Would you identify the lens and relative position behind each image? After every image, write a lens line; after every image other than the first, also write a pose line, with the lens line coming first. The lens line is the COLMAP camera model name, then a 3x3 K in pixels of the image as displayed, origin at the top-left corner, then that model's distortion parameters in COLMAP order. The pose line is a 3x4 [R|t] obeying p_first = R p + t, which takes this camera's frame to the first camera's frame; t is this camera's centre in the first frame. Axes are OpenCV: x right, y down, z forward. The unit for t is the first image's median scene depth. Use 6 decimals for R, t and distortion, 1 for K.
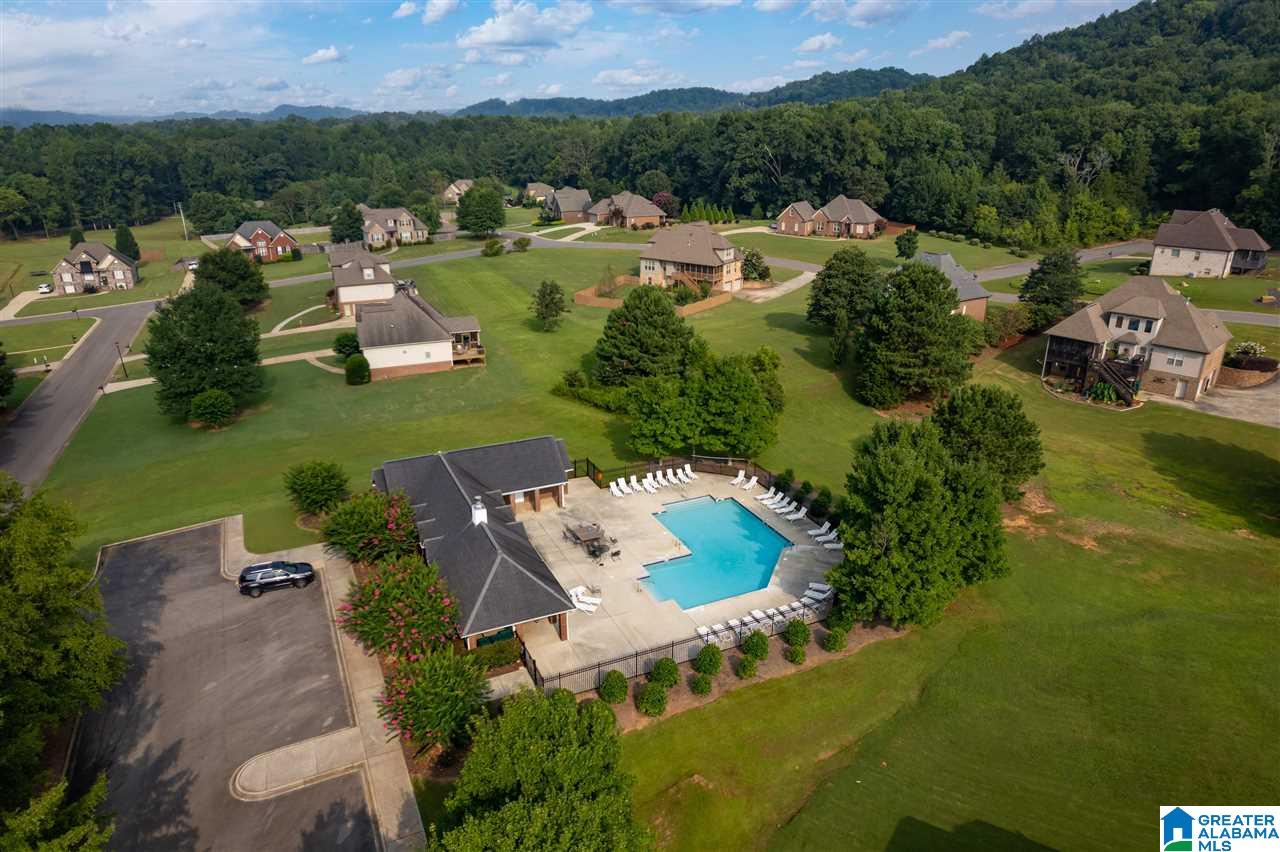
lens RADIAL K [[818.5, 0, 643.5], [0, 818.5, 432.6], [0, 0, 1]] dist [-0.059692, 0.049392]
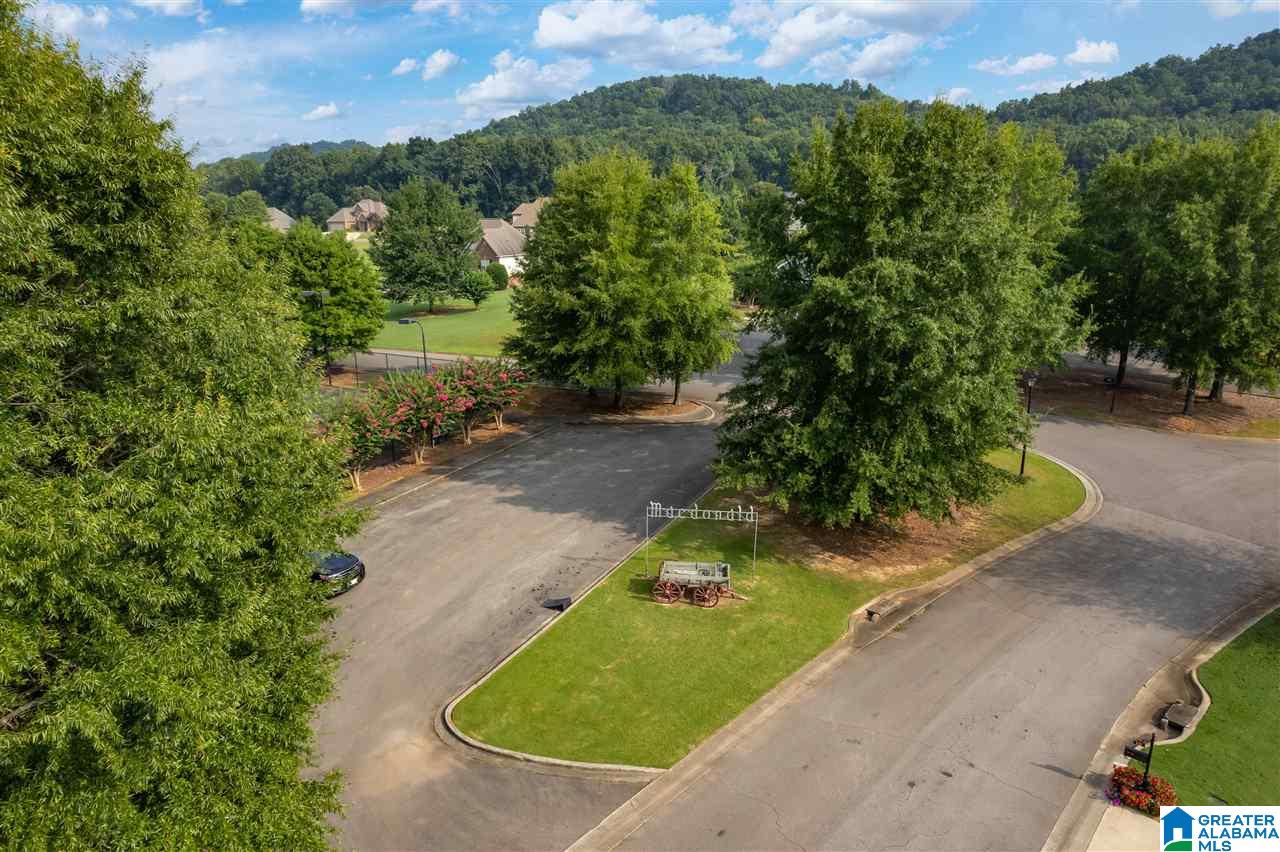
lens RADIAL K [[818.5, 0, 650.6], [0, 818.5, 423.9], [0, 0, 1]] dist [-0.059692, 0.049392]
pose [[0.778017, -0.164908, 0.606213, -0.468274], [0.227469, 0.973407, -0.027139, 0.100394], [-0.585617, 0.159009, 0.794839, 0.027560]]
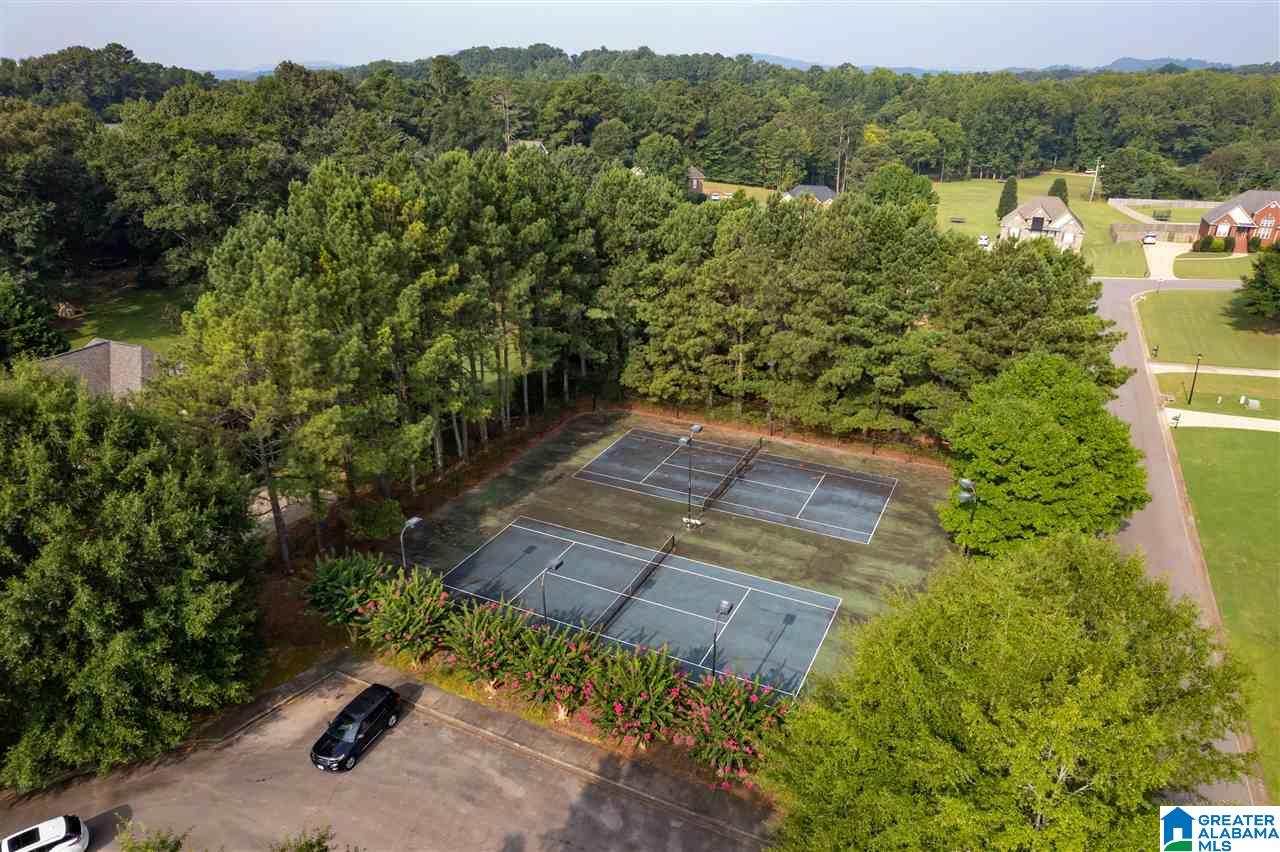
lens RADIAL K [[818.5, 0, 635.4], [0, 818.5, 430.5], [0, 0, 1]] dist [-0.059692, 0.049392]
pose [[0.629205, 0.304945, -0.714920, -0.261720], [-0.272562, 0.947977, 0.164471, -0.017689], [0.727881, 0.091374, 0.679588, 0.103007]]
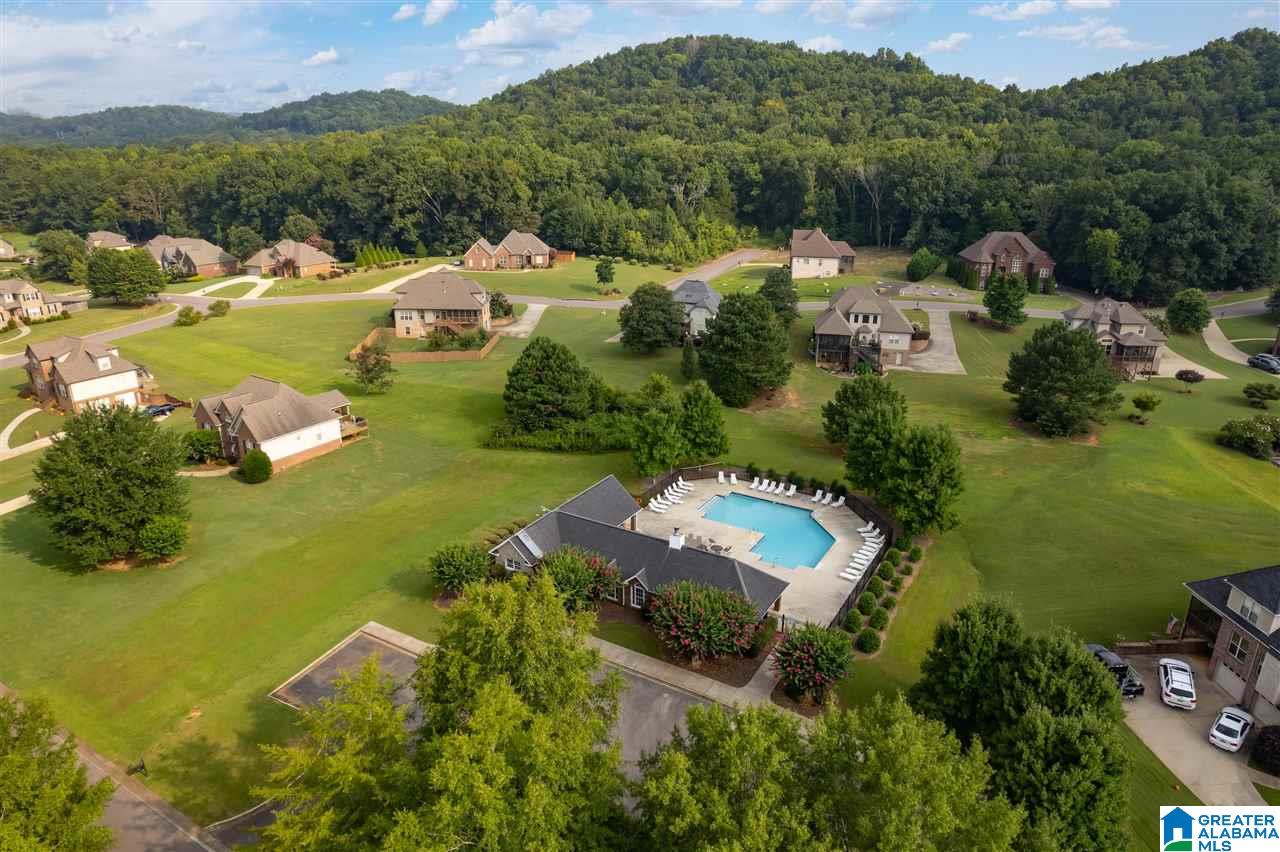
lens RADIAL K [[818.5, 0, 648.5], [0, 818.5, 428.7], [0, 0, 1]] dist [-0.059692, 0.049392]
pose [[0.827674, -0.188201, 0.528712, -0.245343], [0.199298, 0.979256, 0.036585, -0.034009], [-0.524630, 0.075090, 0.848012, -0.010953]]
